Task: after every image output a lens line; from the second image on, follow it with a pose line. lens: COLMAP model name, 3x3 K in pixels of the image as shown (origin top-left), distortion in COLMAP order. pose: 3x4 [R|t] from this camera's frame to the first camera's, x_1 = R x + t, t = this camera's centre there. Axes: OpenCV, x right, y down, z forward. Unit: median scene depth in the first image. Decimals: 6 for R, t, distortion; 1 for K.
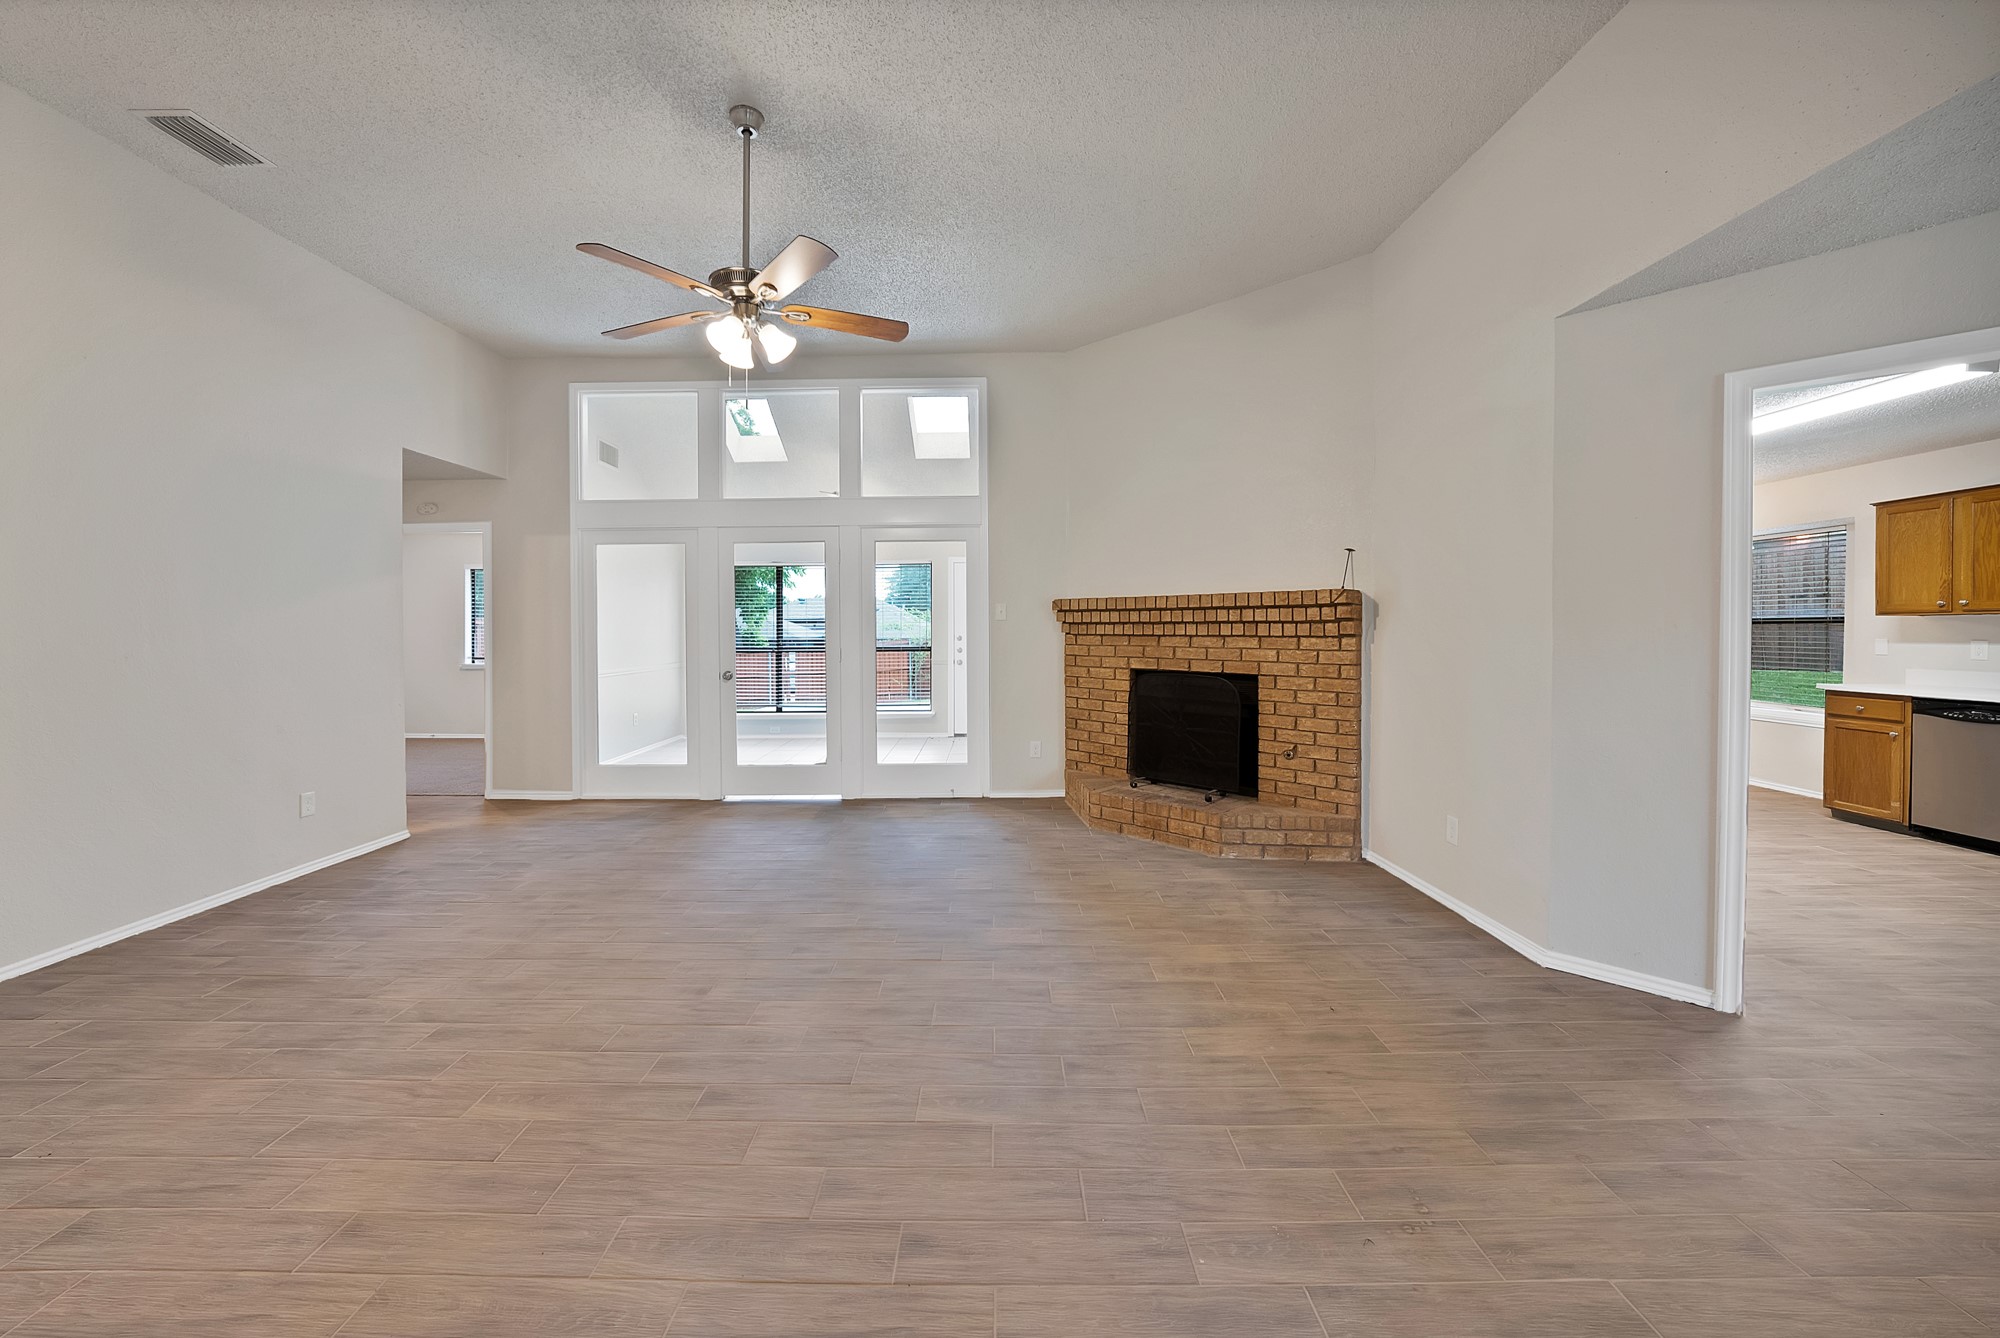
lens RADIAL K [[717.8, 0, 993.4], [0, 717.8, 637.6], [0, 0, 1]] dist [-0.024733, 0.005653]
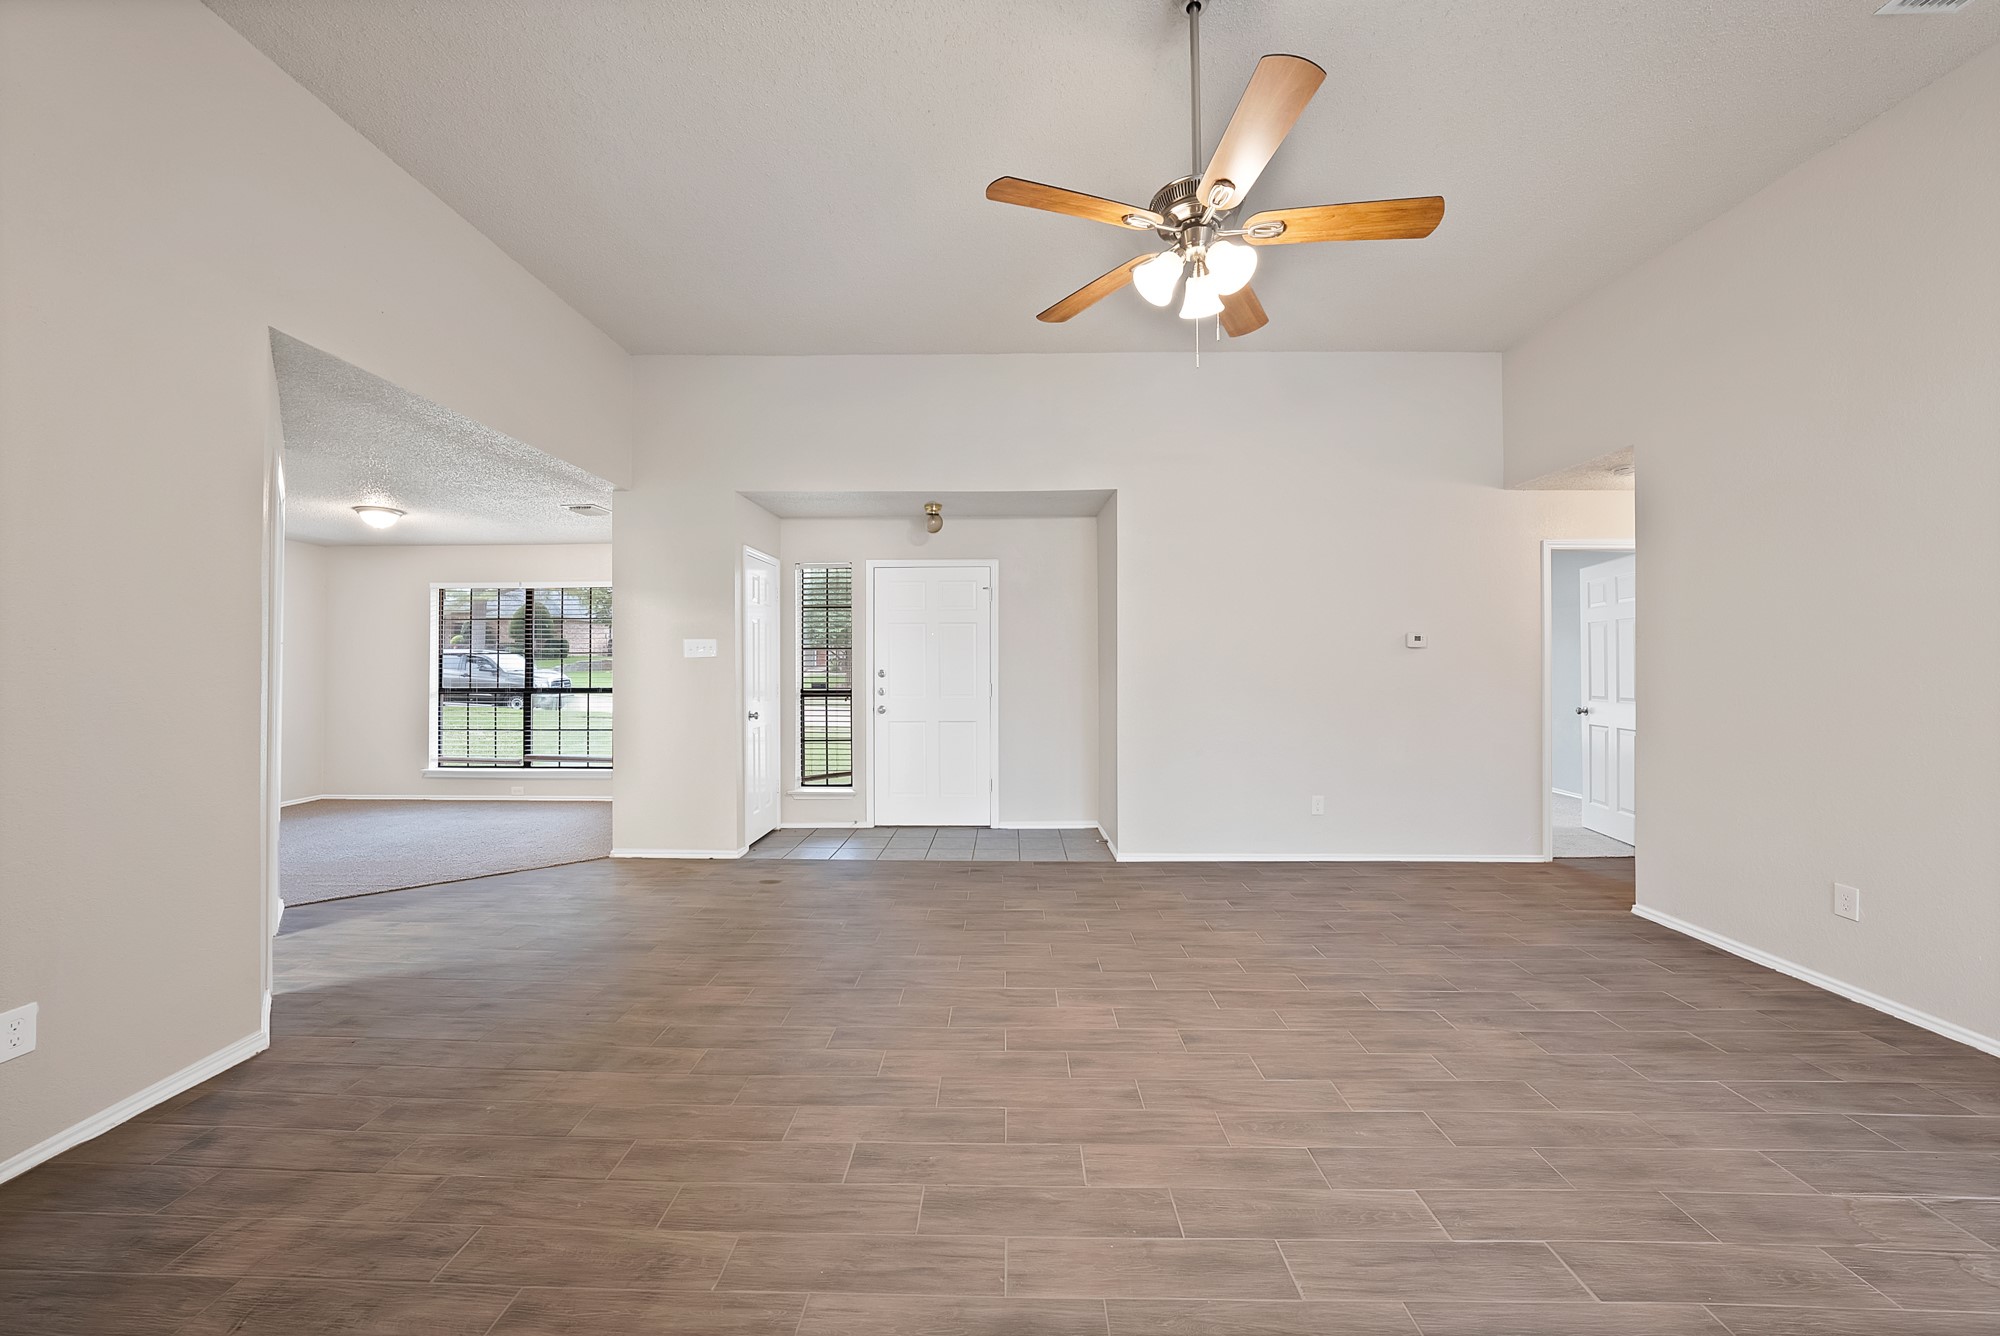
lens RADIAL K [[723.7, 0, 989.1], [0, 723.7, 660.0], [0, 0, 1]] dist [-0.025523, 0.006144]
pose [[-0.999648, 0.004433, 0.026154, -0.100165], [0.004537, 0.999982, 0.003910, -0.013840], [-0.026136, 0.004027, -0.999650, 1.204202]]
